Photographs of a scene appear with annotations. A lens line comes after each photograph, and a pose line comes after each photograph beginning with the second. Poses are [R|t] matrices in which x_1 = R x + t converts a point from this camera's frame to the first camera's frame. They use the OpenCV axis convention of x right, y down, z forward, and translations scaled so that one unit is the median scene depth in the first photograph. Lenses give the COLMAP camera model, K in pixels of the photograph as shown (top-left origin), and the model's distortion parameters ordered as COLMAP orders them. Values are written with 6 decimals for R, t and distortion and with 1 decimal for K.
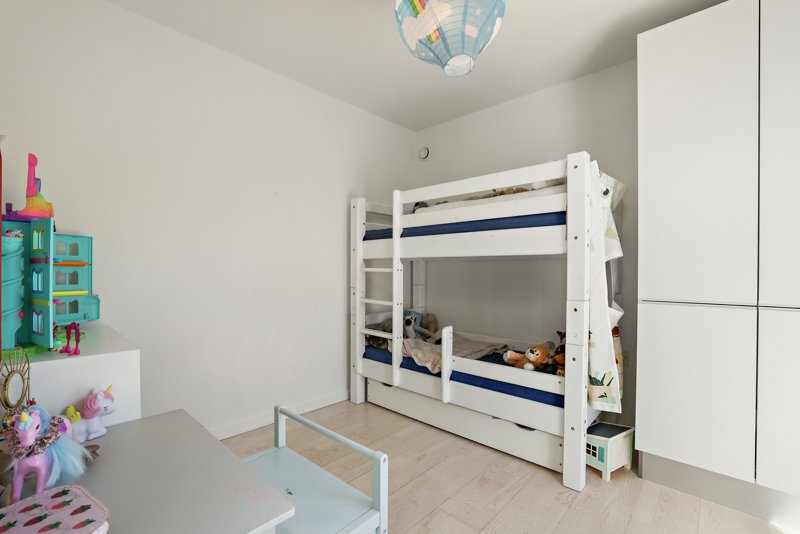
lens RADIAL K [[344.4, 0, 387.3], [0, 344.4, 261.8], [0, 0, 1]] dist [-0.044335, 0.018769]
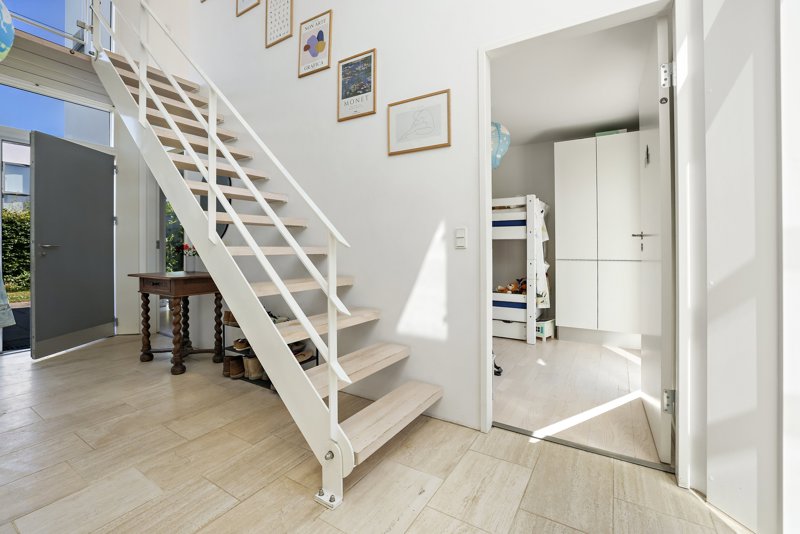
lens RADIAL K [[352.2, 0, 404.8], [0, 352.2, 246.8], [0, 0, 1]] dist [-0.014705, 0.000985]
pose [[0.974794, -0.010295, 0.222869, -0.752690], [0.010964, 0.999938, -0.001767, 0.023068], [-0.222837, 0.004166, 0.974847, -1.051257]]
